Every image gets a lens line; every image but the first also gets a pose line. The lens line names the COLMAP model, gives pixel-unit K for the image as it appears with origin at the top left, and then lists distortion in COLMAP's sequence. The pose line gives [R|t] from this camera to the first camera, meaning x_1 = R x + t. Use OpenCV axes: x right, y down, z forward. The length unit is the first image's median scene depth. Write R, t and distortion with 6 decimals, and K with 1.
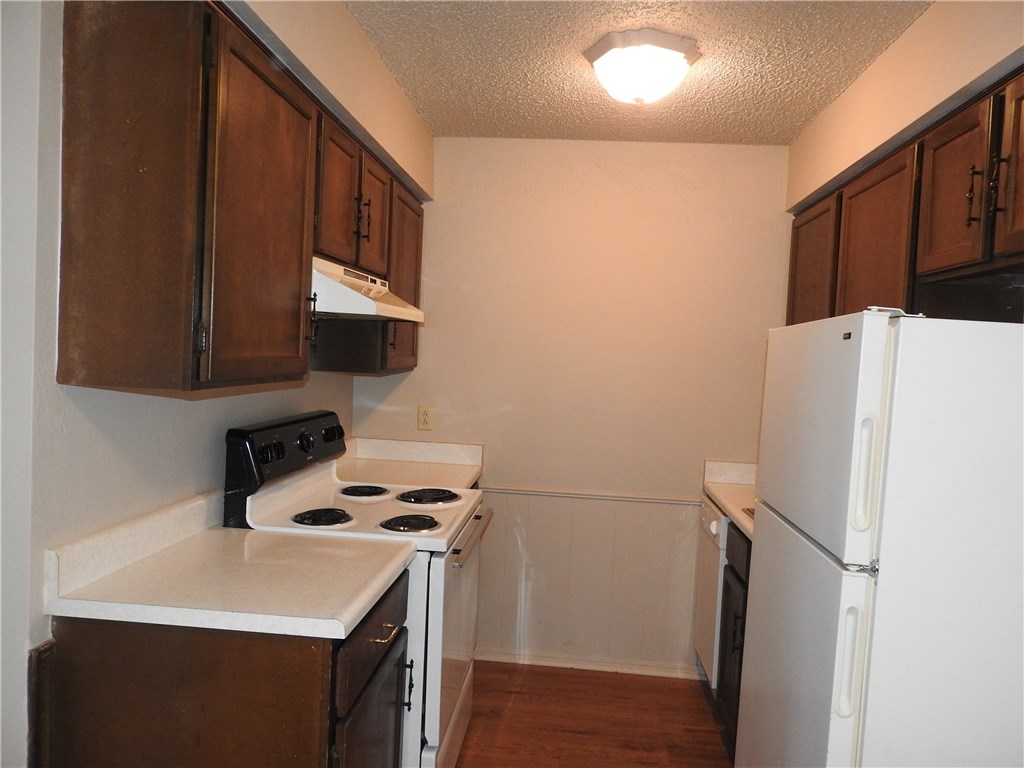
lens RADIAL K [[728.6, 0, 513.6], [0, 728.6, 385.1], [0, 0, 1]] dist [0.005814, 0.000188]
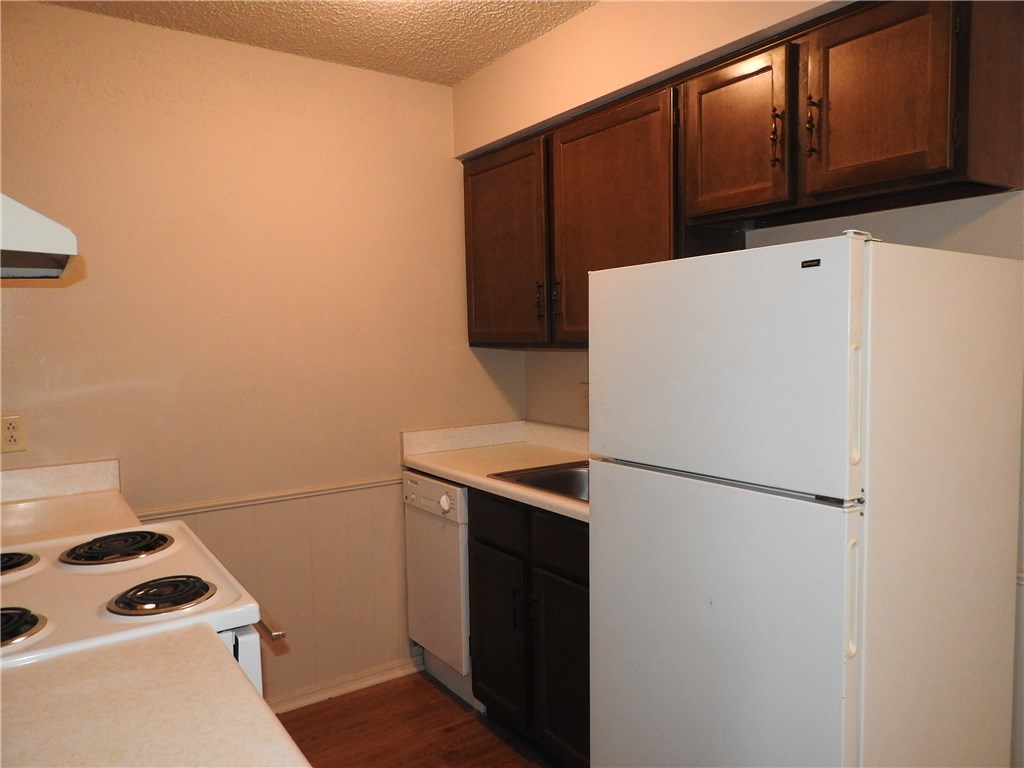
lens RADIAL K [[728.6, 0, 511.6], [0, 728.6, 385.0], [0, 0, 1]] dist [0.005814, 0.000188]
pose [[0.769843, -0.108143, 0.629005, -0.227132], [0.084643, 0.994134, 0.067324, -0.003962], [-0.632596, 0.001412, 0.774481, 0.262599]]
